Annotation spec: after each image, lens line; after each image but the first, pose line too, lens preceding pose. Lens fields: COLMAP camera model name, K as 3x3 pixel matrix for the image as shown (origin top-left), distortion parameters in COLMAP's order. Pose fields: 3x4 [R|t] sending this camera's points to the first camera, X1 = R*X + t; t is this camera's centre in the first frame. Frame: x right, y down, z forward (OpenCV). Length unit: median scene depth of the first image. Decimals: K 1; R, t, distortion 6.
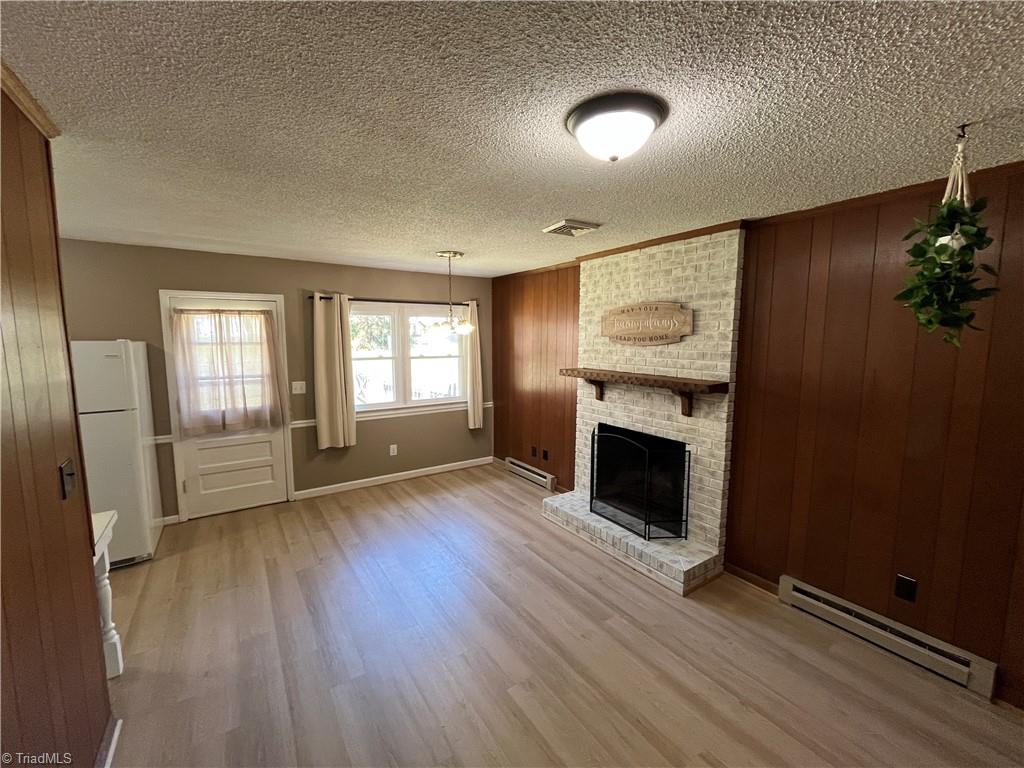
lens RADIAL K [[418.6, 0, 513.2], [0, 418.6, 386.3], [0, 0, 1]] dist [-0.001651, -0.001527]
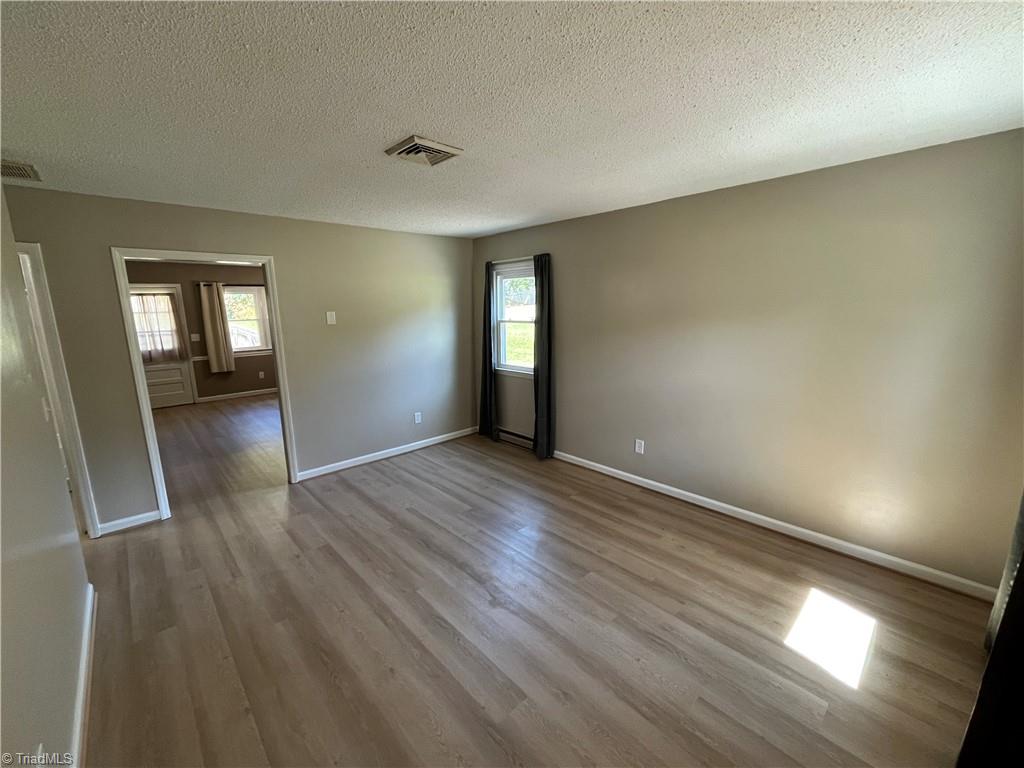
lens RADIAL K [[418.6, 0, 515.7], [0, 418.6, 390.7], [0, 0, 1]] dist [-0.001651, -0.001527]
pose [[0.989080, -0.040429, 0.141727, 0.577270], [0.027960, 0.995649, 0.088892, 0.110813], [-0.144704, -0.083959, 0.985906, -0.970531]]
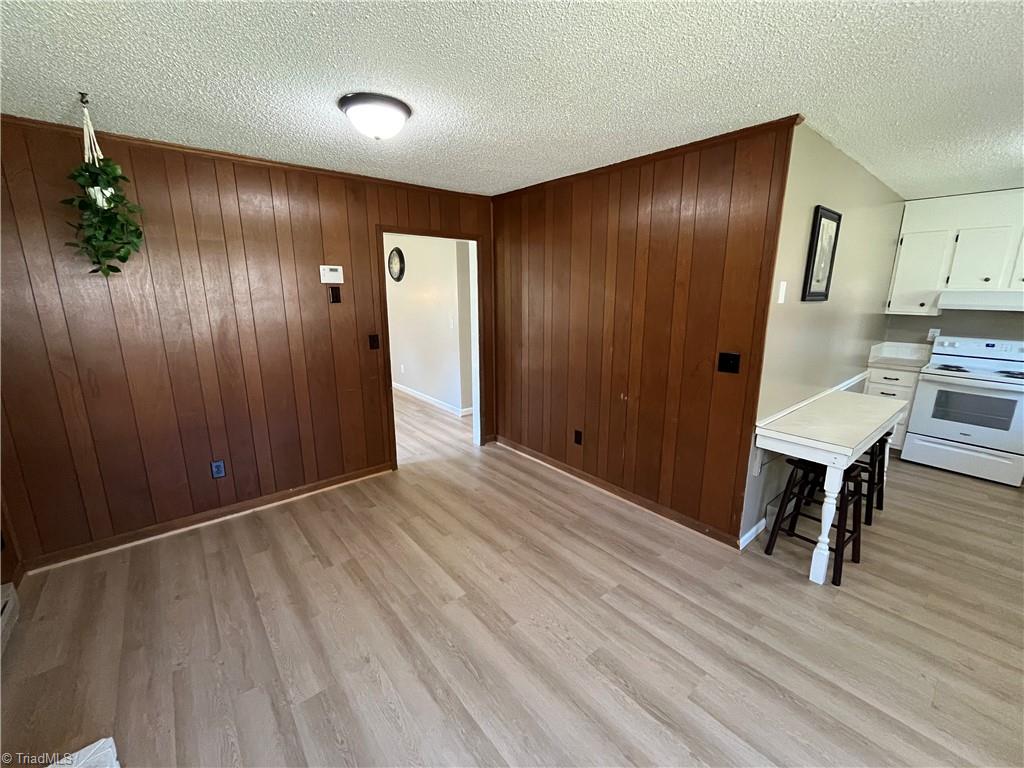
lens RADIAL K [[418.6, 0, 510.6], [0, 418.6, 380.1], [0, 0, 1]] dist [-0.001651, -0.001527]
pose [[-0.995594, 0.018037, -0.092020, -0.020844], [-0.012566, 0.946811, 0.321545, -0.086708], [0.092925, 0.321284, -0.942412, 0.909315]]
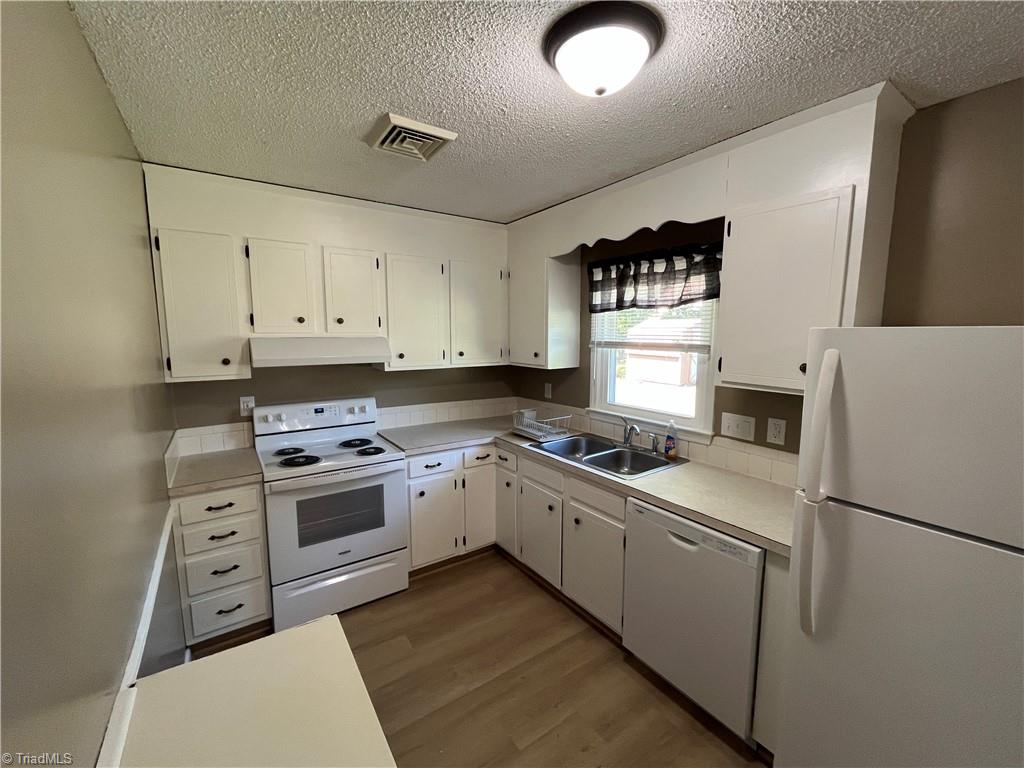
lens RADIAL K [[418.6, 0, 509.2], [0, 418.6, 382.2], [0, 0, 1]] dist [-0.001651, -0.001527]
pose [[0.004114, 0.125939, -0.992029, -0.515710], [-0.112851, 0.985759, 0.124675, -0.036994], [0.993603, 0.111439, 0.018268, 0.389852]]
